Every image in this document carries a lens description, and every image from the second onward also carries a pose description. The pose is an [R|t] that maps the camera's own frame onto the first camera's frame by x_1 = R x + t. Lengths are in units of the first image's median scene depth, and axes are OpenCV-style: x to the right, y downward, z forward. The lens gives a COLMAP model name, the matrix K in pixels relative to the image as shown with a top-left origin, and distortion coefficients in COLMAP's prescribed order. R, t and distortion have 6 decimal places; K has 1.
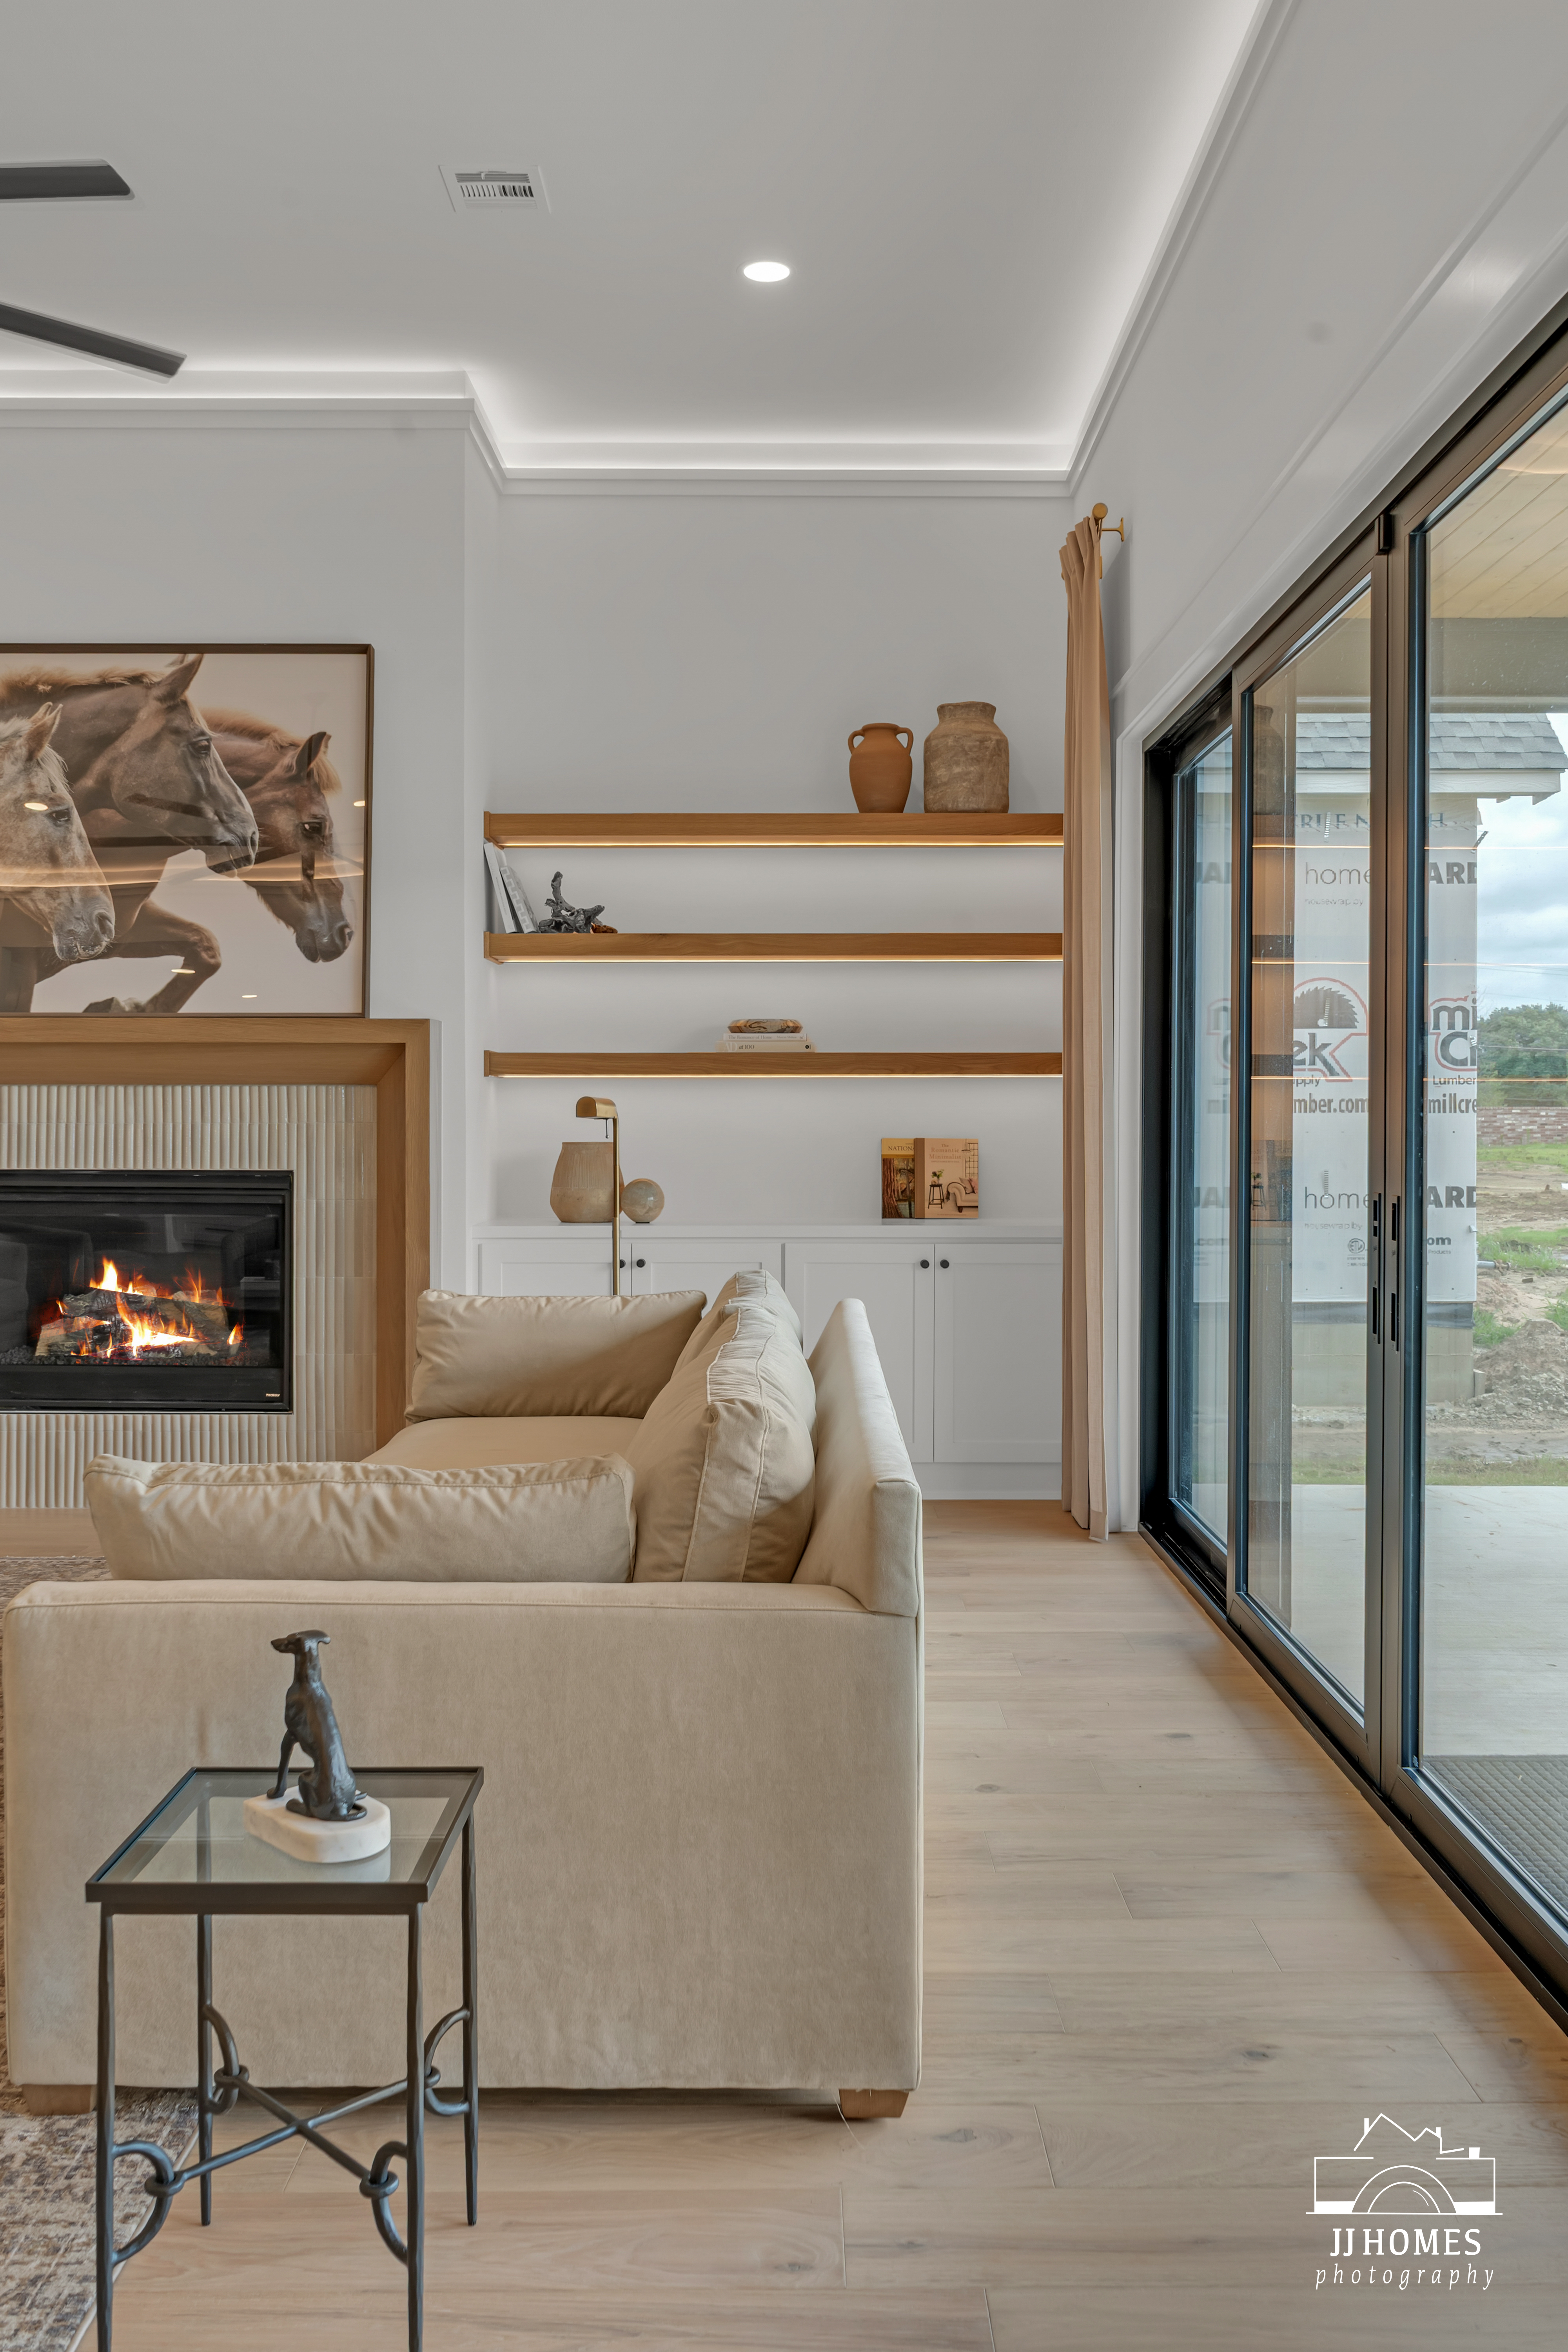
lens RADIAL K [[1981.0, 0, 740.7], [0, 1981.0, 1136.9], [0, 0, 1]] dist [-0.015635, 0.000943]
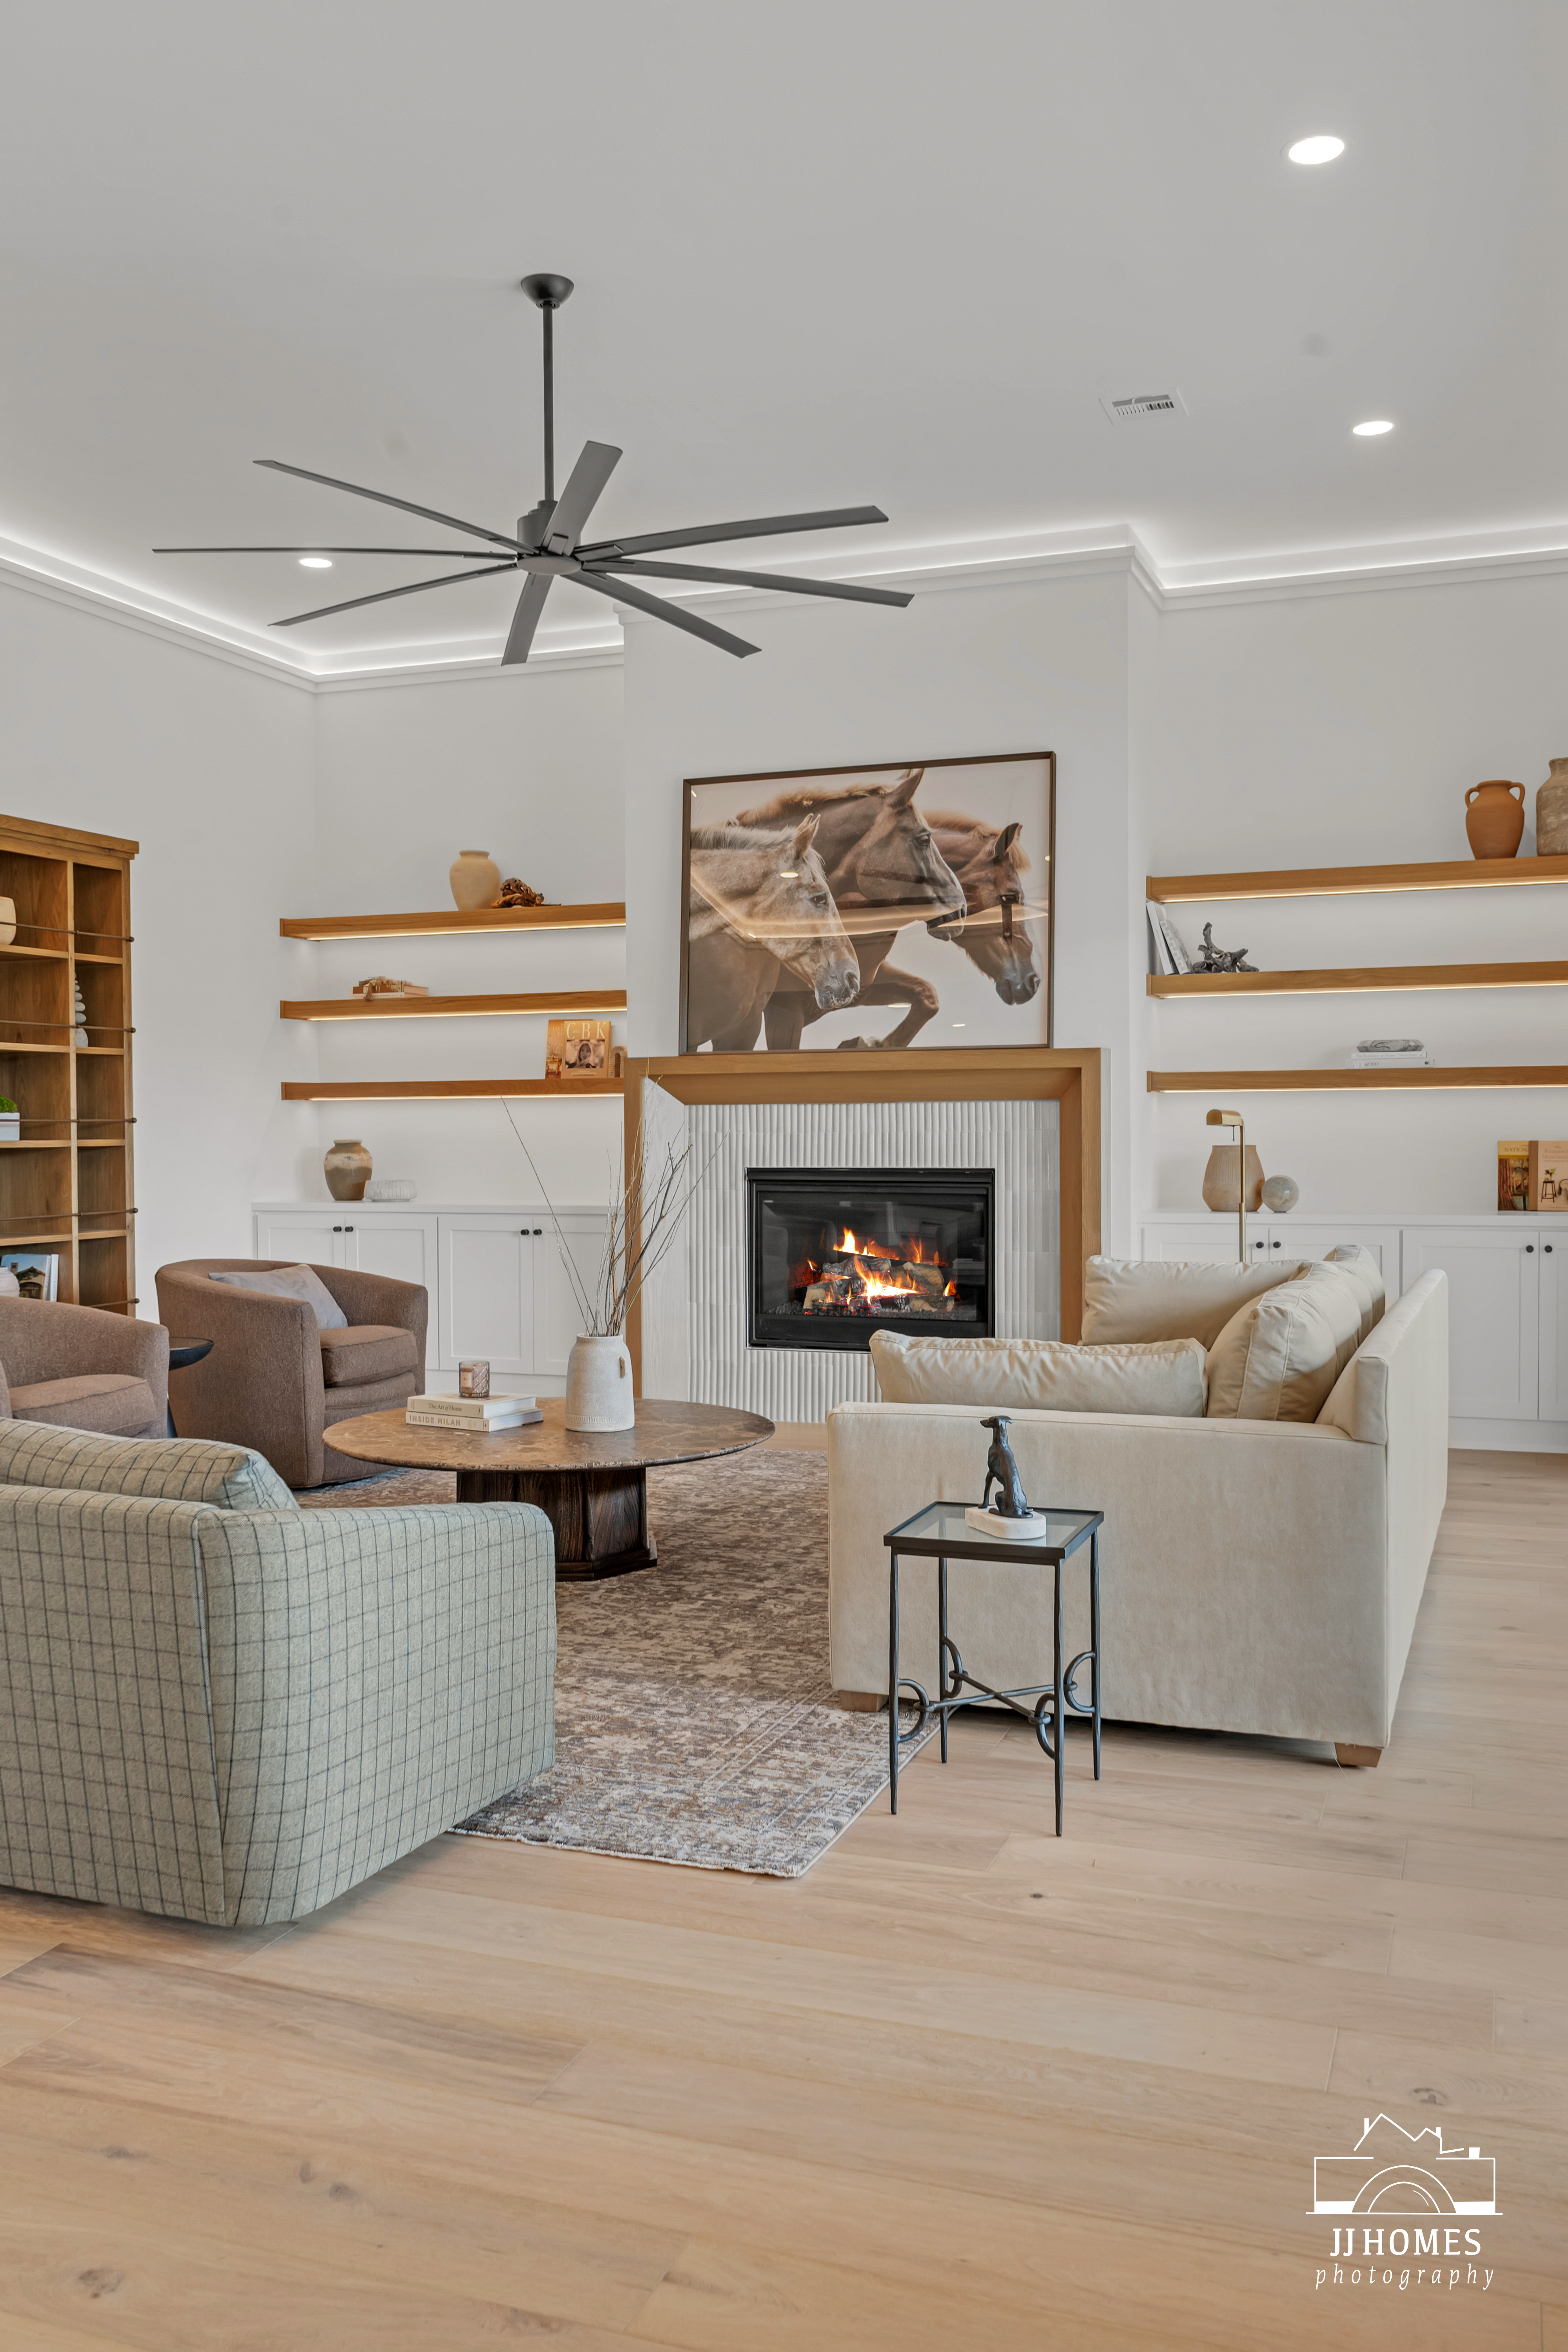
lens RADIAL K [[1753.7, 0, 804.2], [0, 1753.7, 1161.4], [0, 0, 1]] dist [0.005265, 0.006310]
pose [[0.945659, -0.001751, -0.325155, 0.026020], [0.005109, 0.999942, 0.009474, 0.001042], [0.325120, -0.010620, 0.945613, -0.111471]]
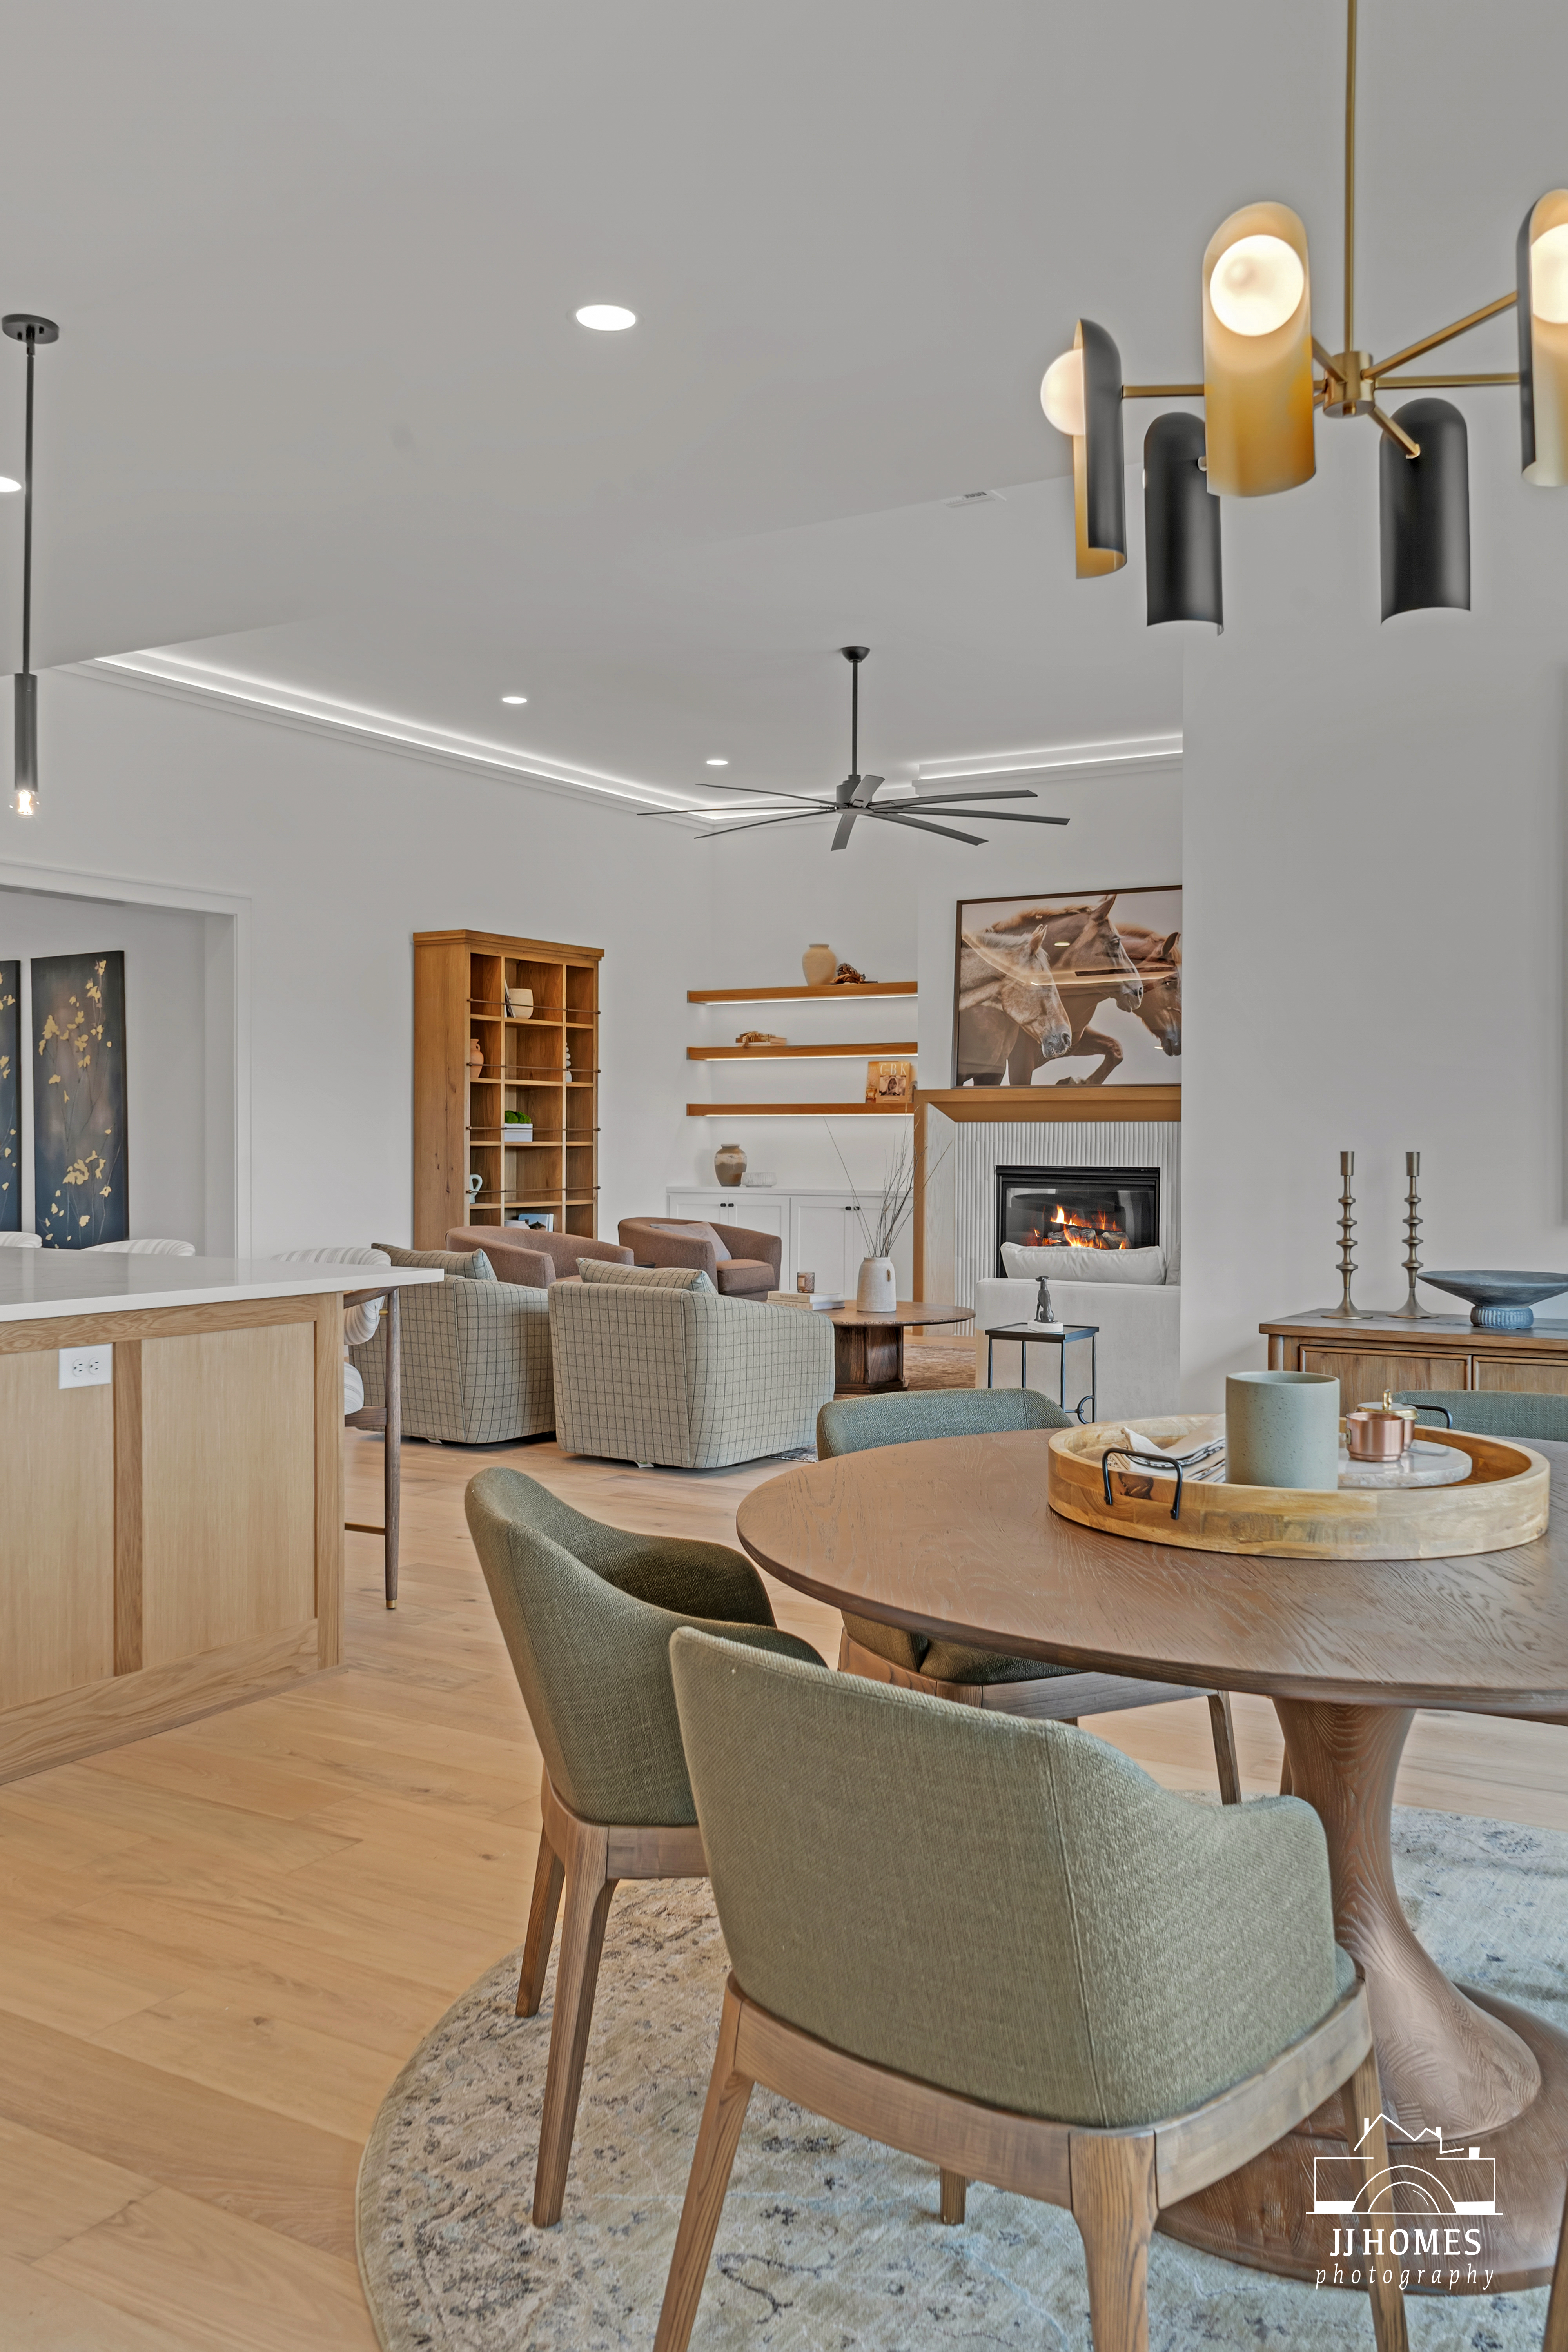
lens RADIAL K [[1898.4, 0, 784.0], [0, 1898.4, 1176.0], [0, 0, 1]] dist [-0.011291, 0.003314]
pose [[0.853375, 0.010490, -0.521192, 0.410425], [-0.006613, 0.999935, 0.009299, 0.011146], [0.521256, -0.004489, 0.853389, -0.726523]]
